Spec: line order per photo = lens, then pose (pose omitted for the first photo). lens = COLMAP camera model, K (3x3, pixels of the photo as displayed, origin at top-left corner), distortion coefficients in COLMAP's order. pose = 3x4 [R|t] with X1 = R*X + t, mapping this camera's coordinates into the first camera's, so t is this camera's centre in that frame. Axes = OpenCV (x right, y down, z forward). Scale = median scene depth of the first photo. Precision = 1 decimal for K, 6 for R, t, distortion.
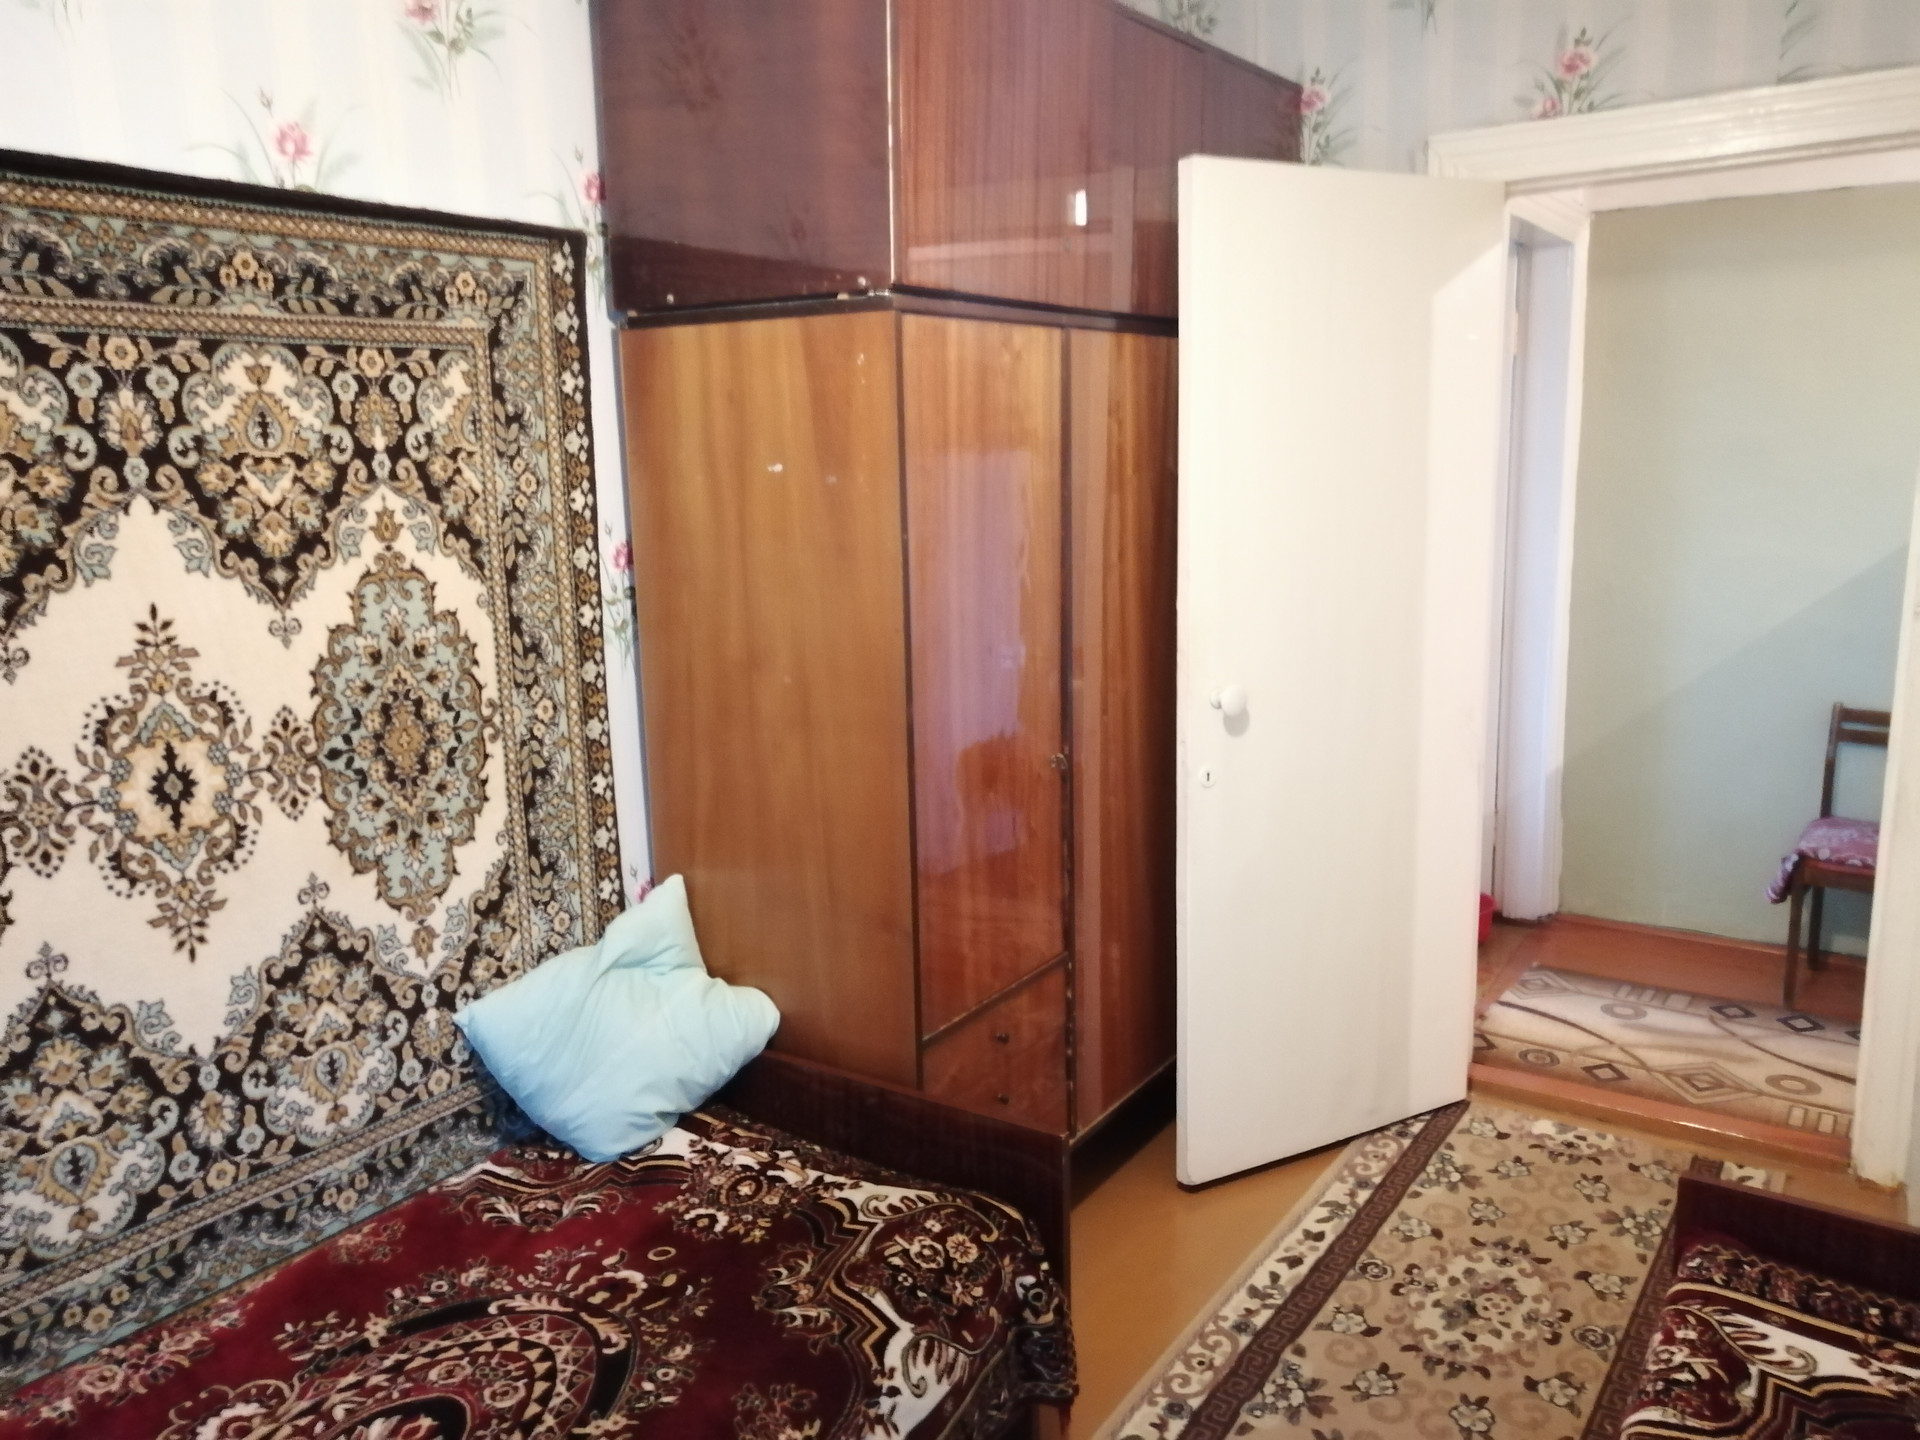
lens RADIAL K [[1476.0, 0, 960.0], [0, 1476.0, 720.0], [0, 0, 1]] dist [0.000885, -0.002690]
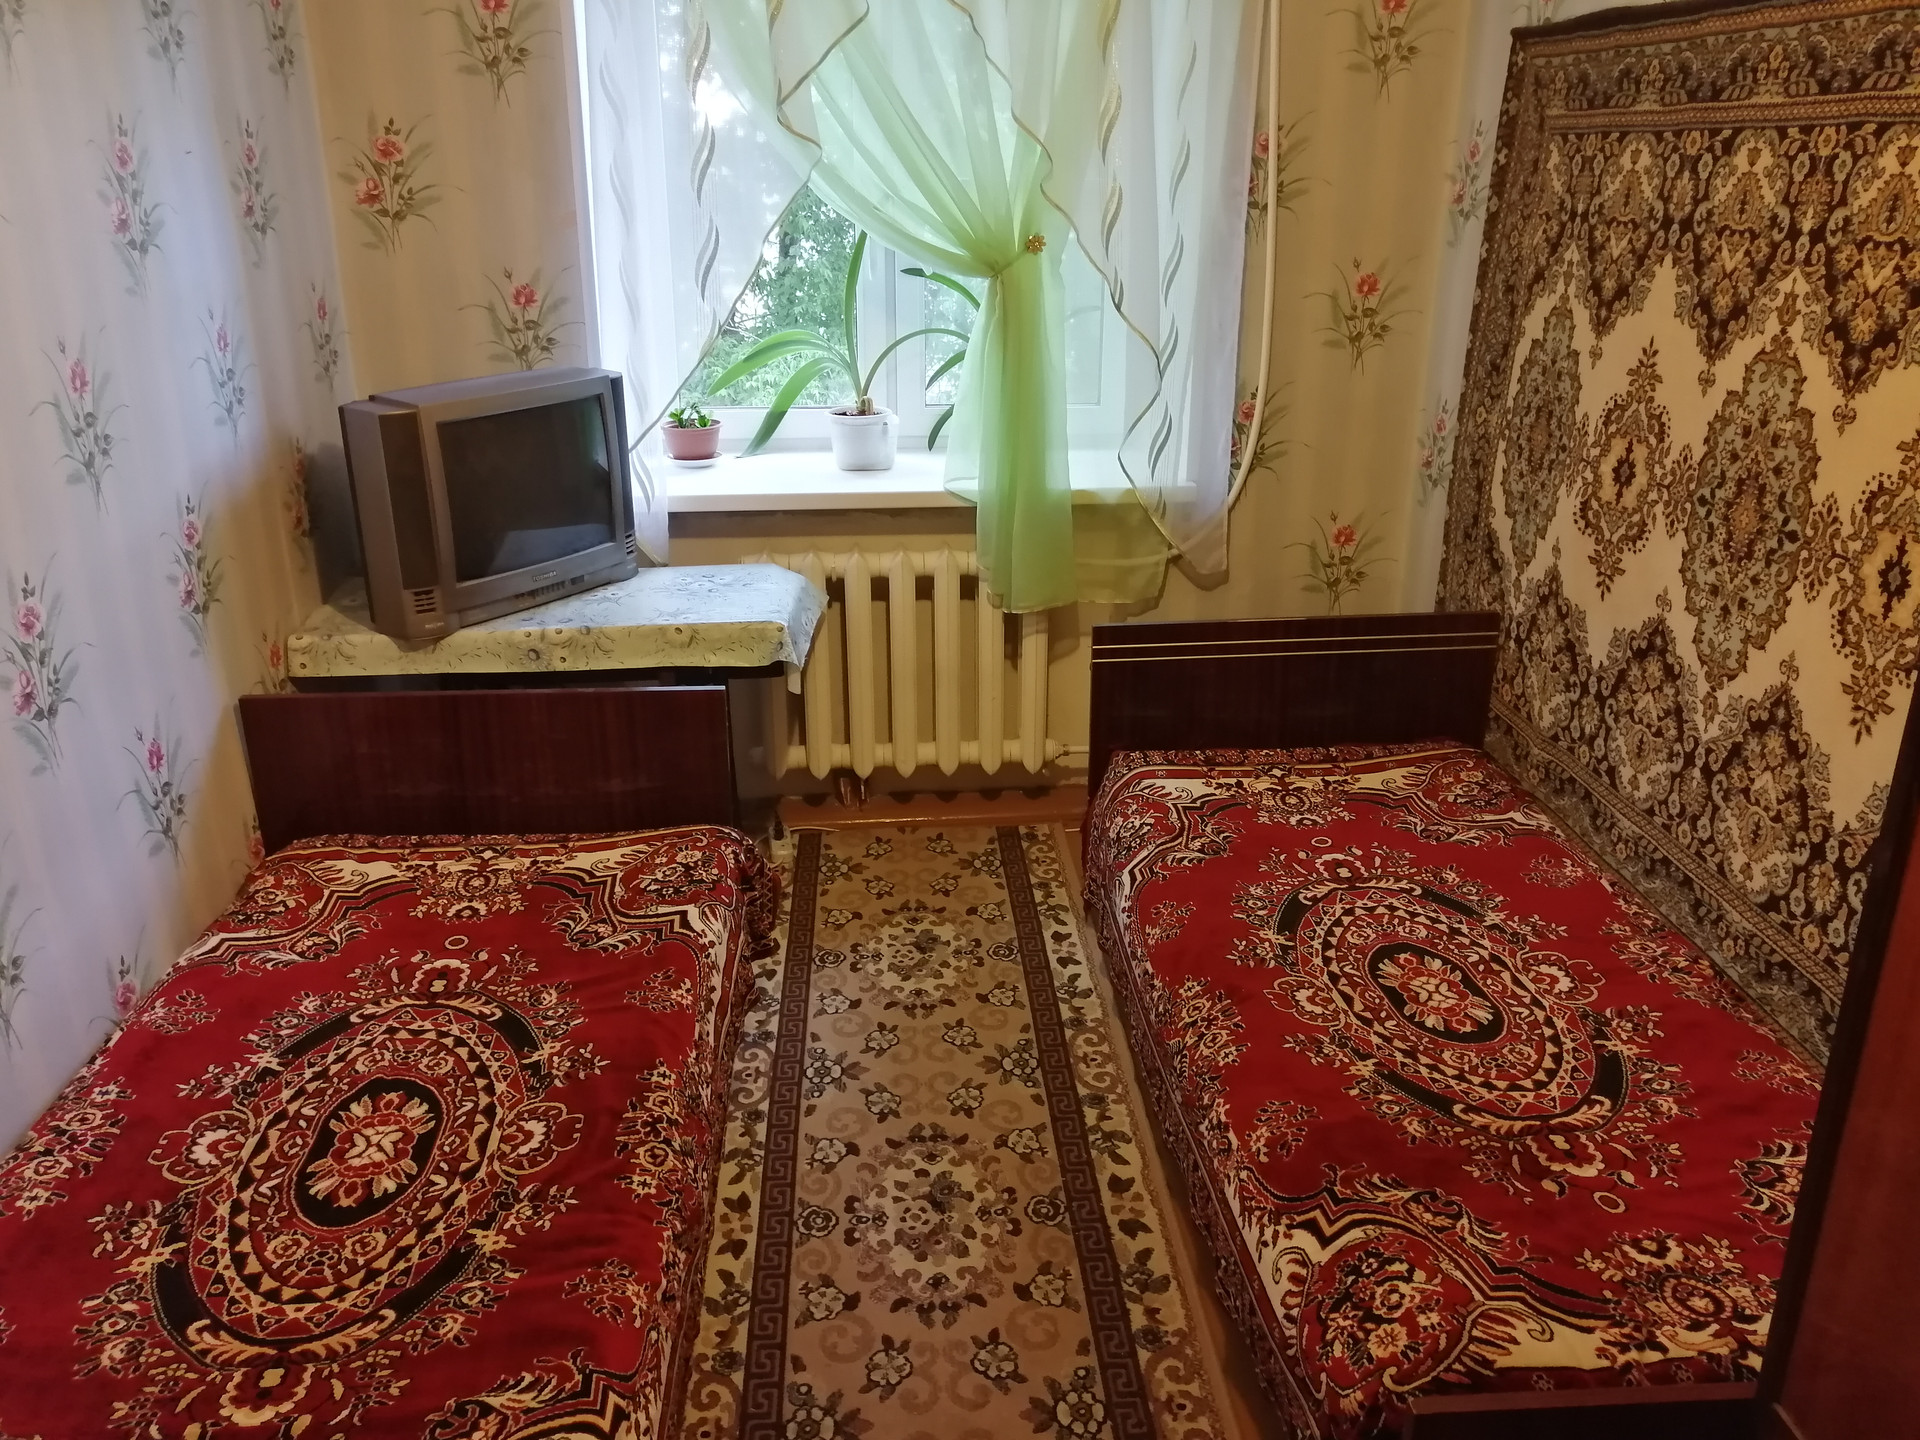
lens RADIAL K [[1476.0, 0, 960.0], [0, 1476.0, 720.0], [0, 0, 1]] dist [0.000885, -0.002690]
pose [[-0.788712, 0.239758, -0.566082, 0.597177], [-0.093756, 0.863132, 0.496199, -0.324192], [0.607571, 0.444432, -0.658284, 1.342911]]
